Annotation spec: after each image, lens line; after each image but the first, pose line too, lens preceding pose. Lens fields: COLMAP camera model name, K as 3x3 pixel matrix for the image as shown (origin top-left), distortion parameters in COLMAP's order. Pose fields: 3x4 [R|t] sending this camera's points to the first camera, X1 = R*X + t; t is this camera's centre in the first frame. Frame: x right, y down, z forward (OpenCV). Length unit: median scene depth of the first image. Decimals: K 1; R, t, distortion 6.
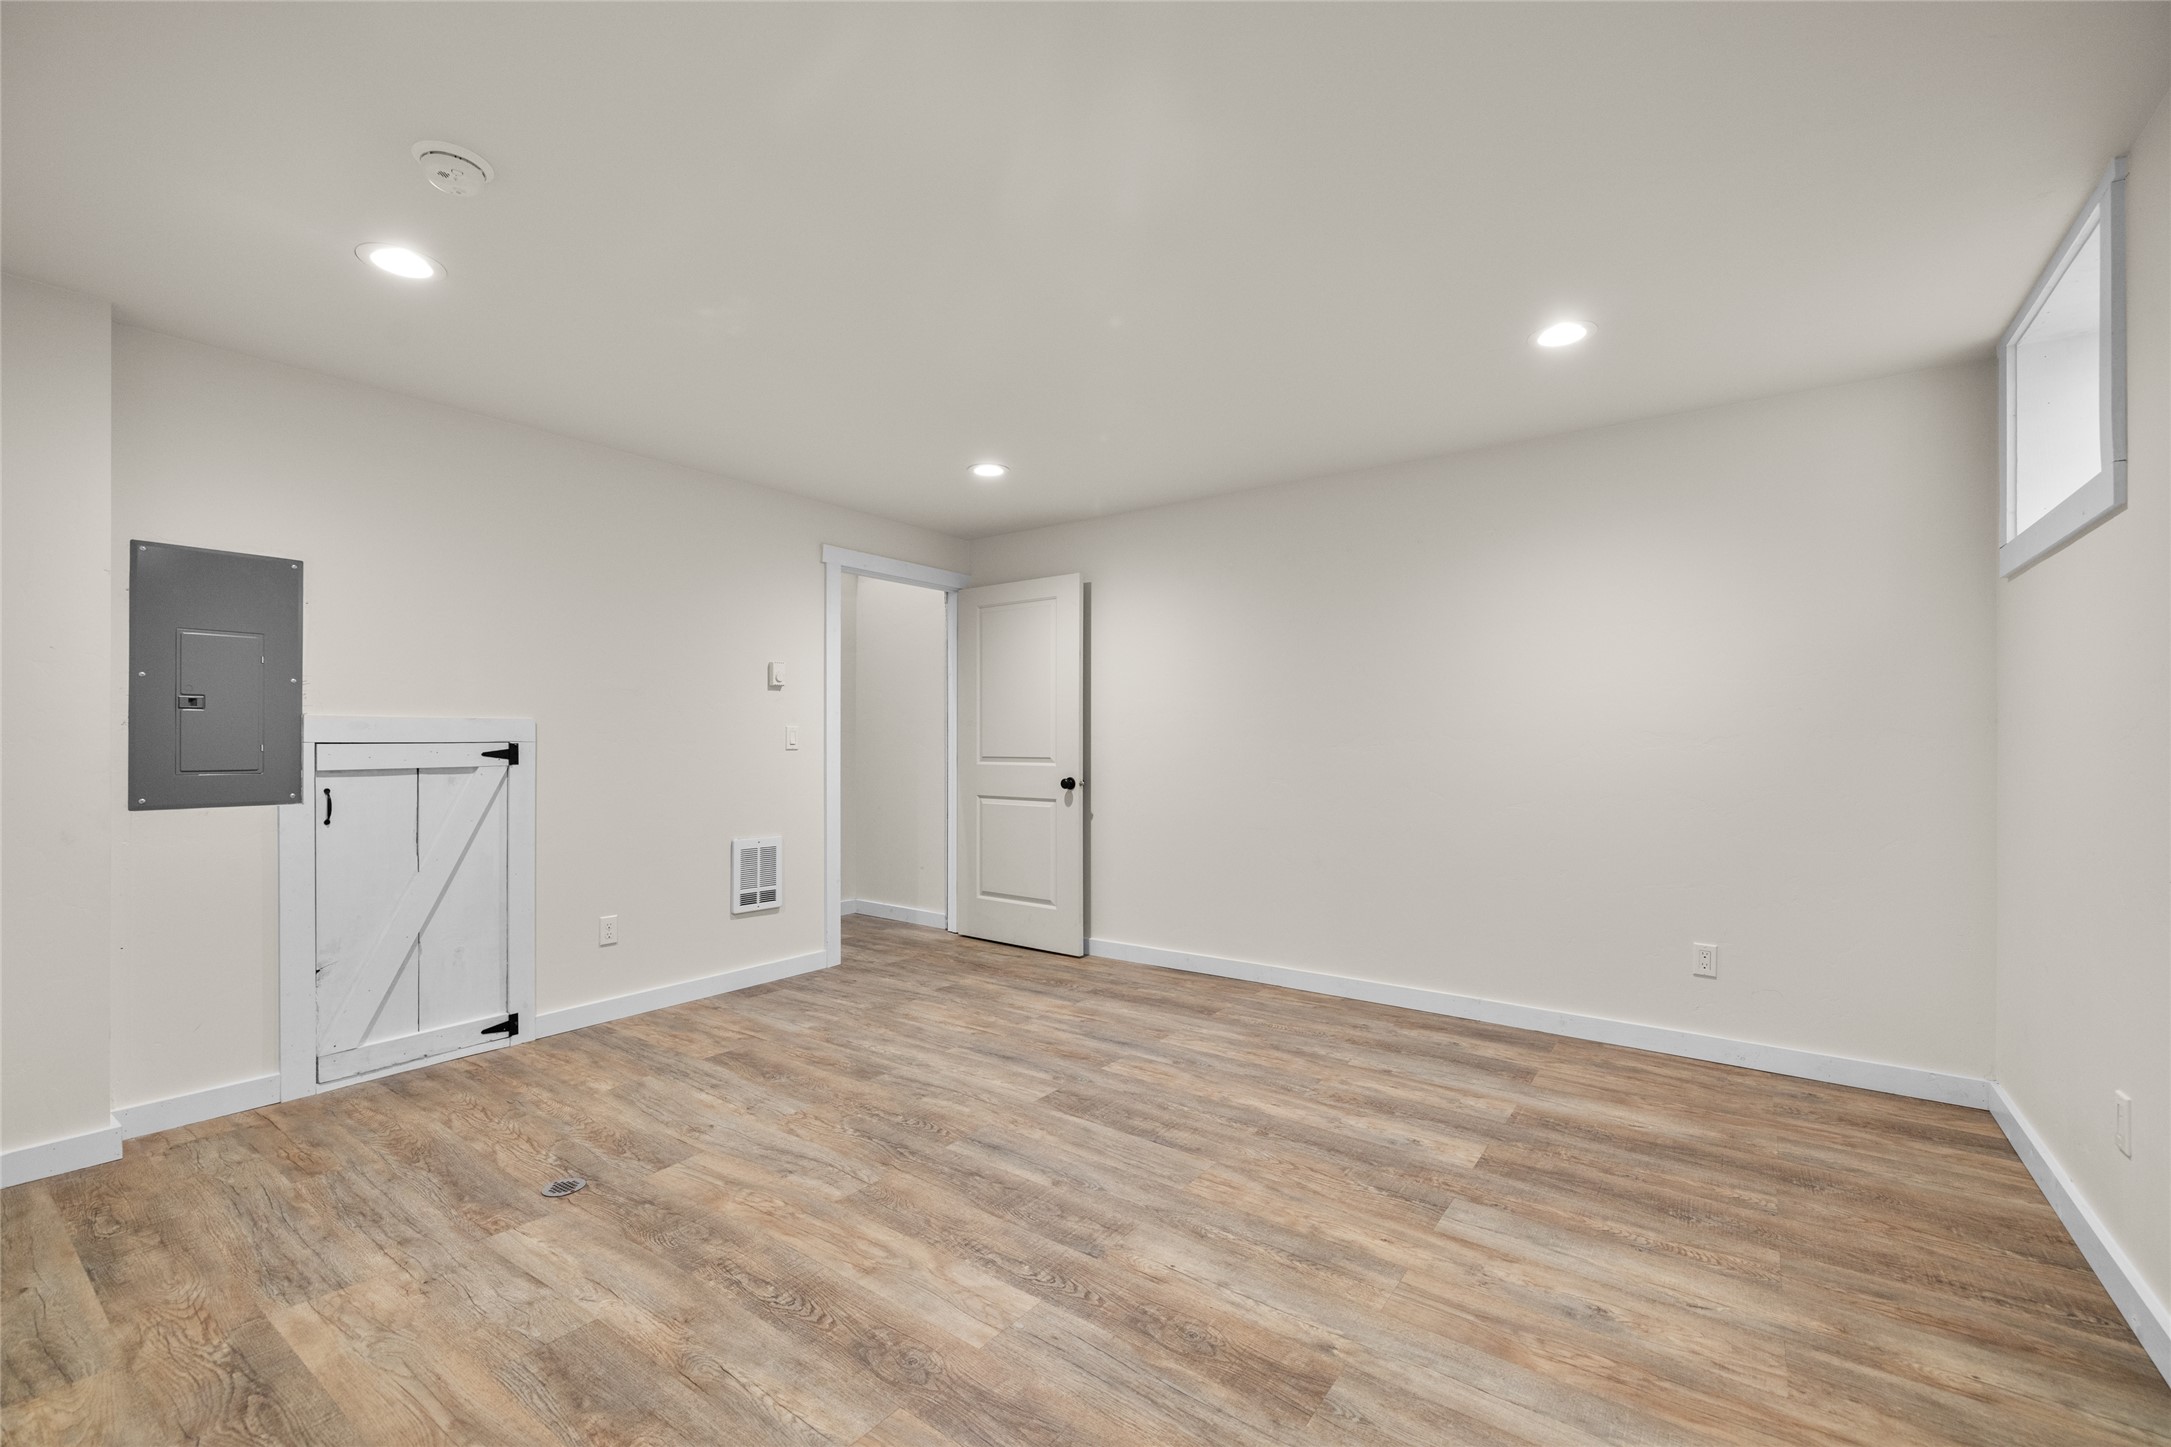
lens RADIAL K [[912.5, 0, 1080.5], [0, 912.5, 745.4], [0, 0, 1]] dist [-0.000326, -0.000196]
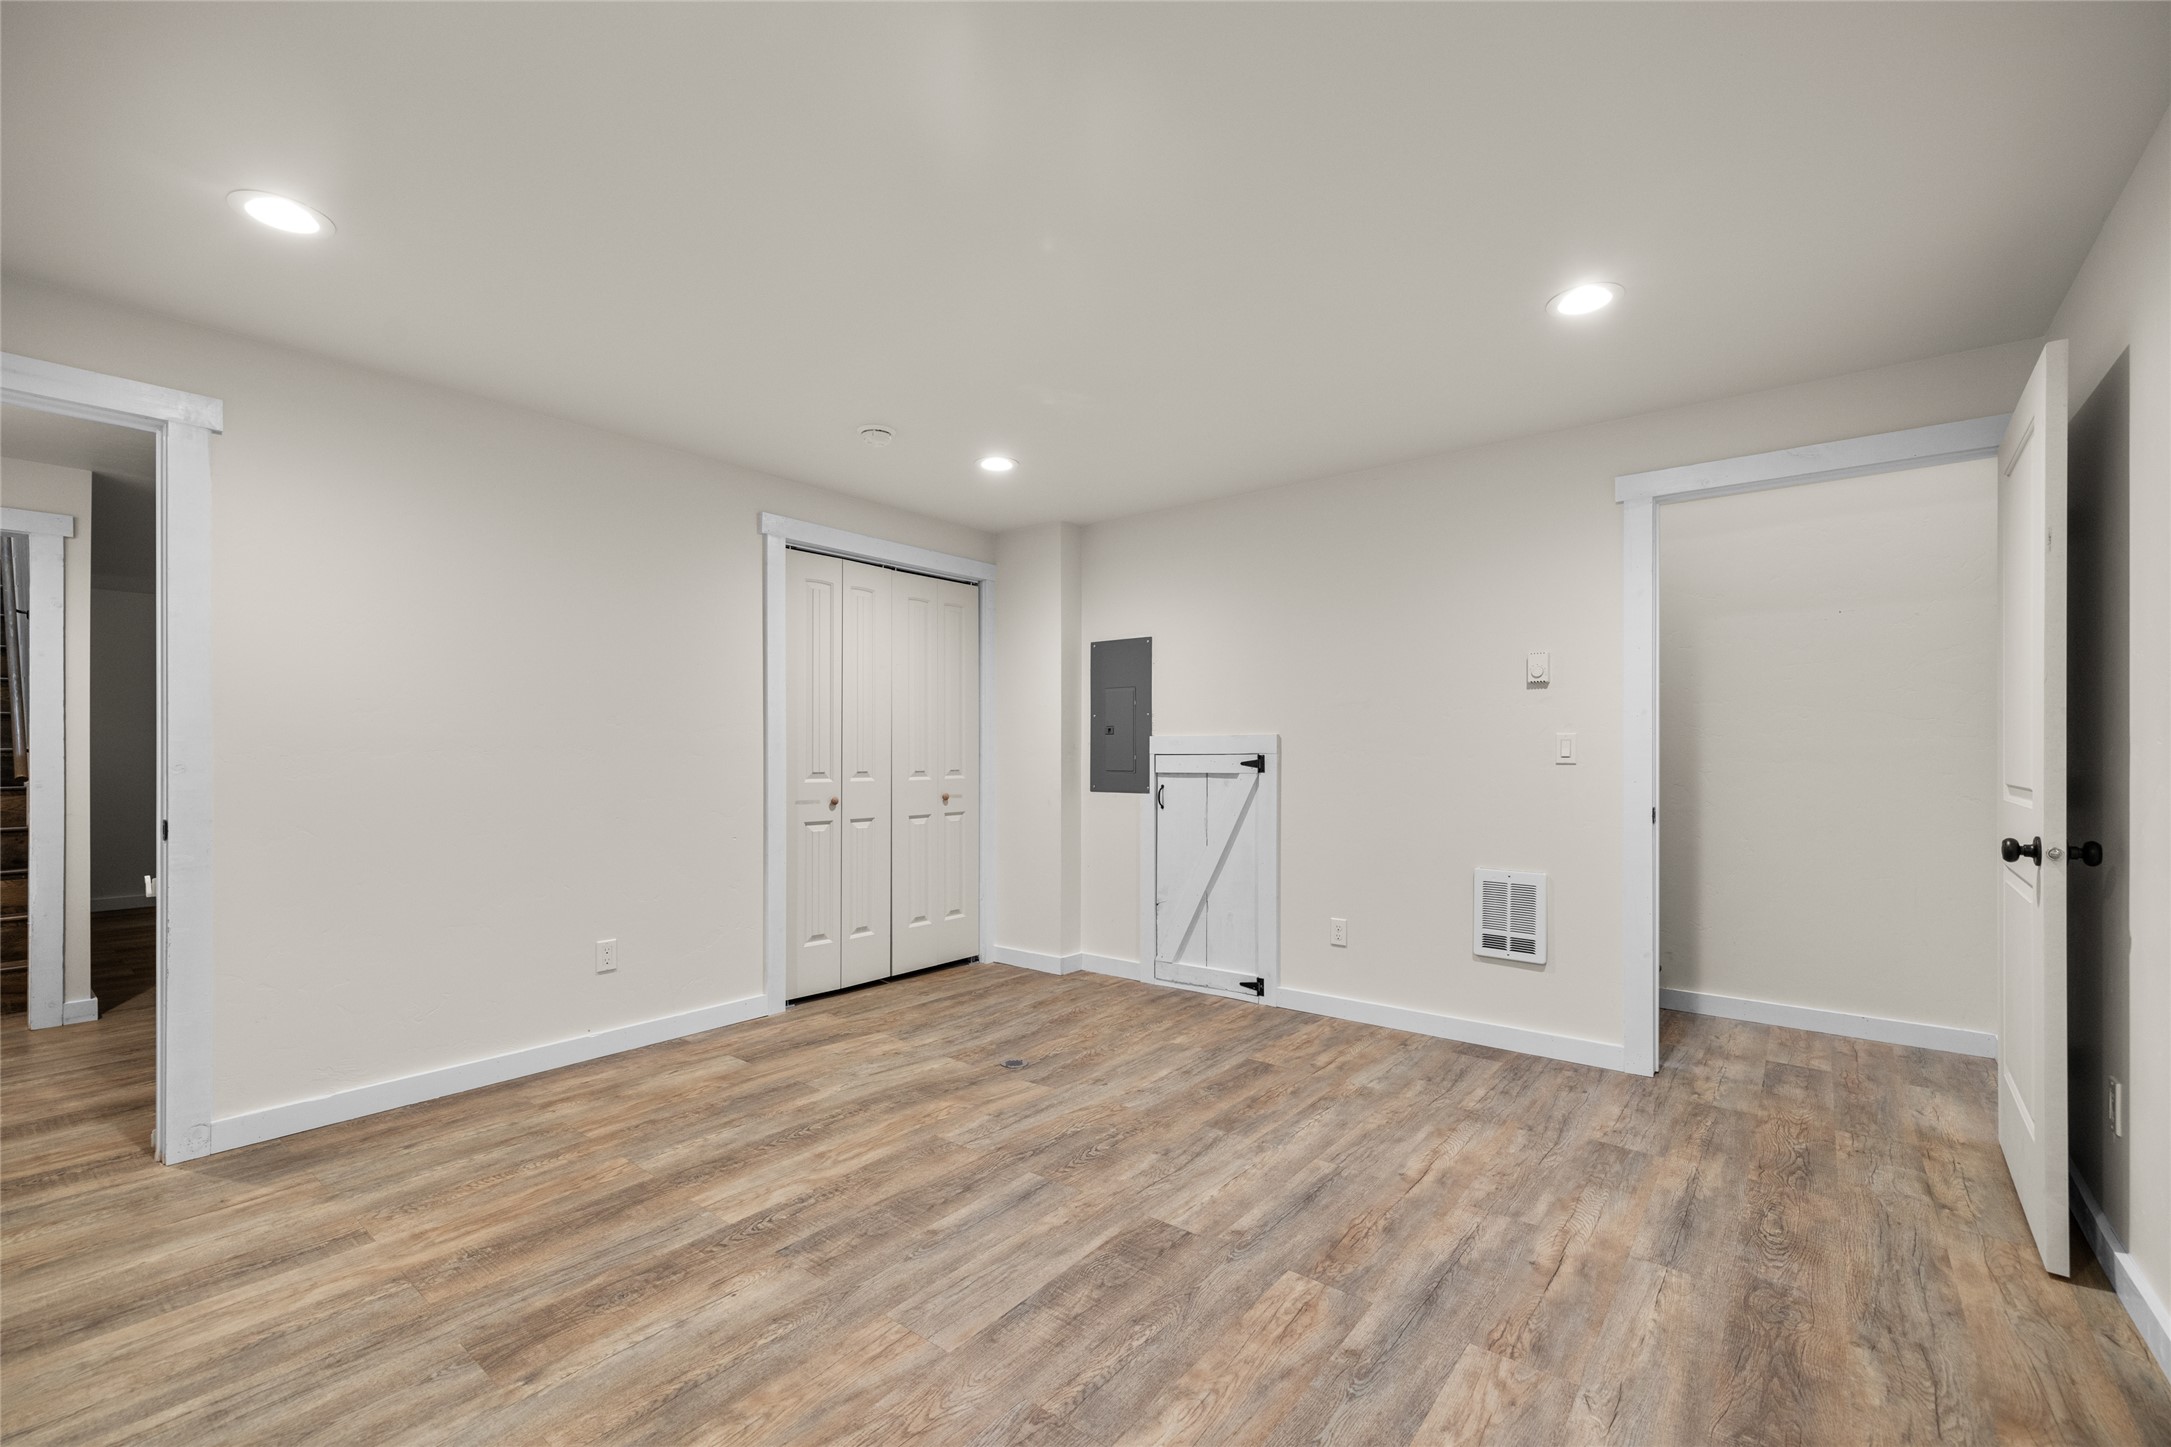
lens RADIAL K [[922.1, 0, 1080.8], [0, 922.1, 755.4], [0, 0, 1]] dist [0.001428, -0.000022]
pose [[-0.044800, -0.000441, -0.998996, 0.669747], [-0.005368, 0.999986, -0.000200, -0.000059], [0.998982, 0.005354, -0.044802, 0.891033]]
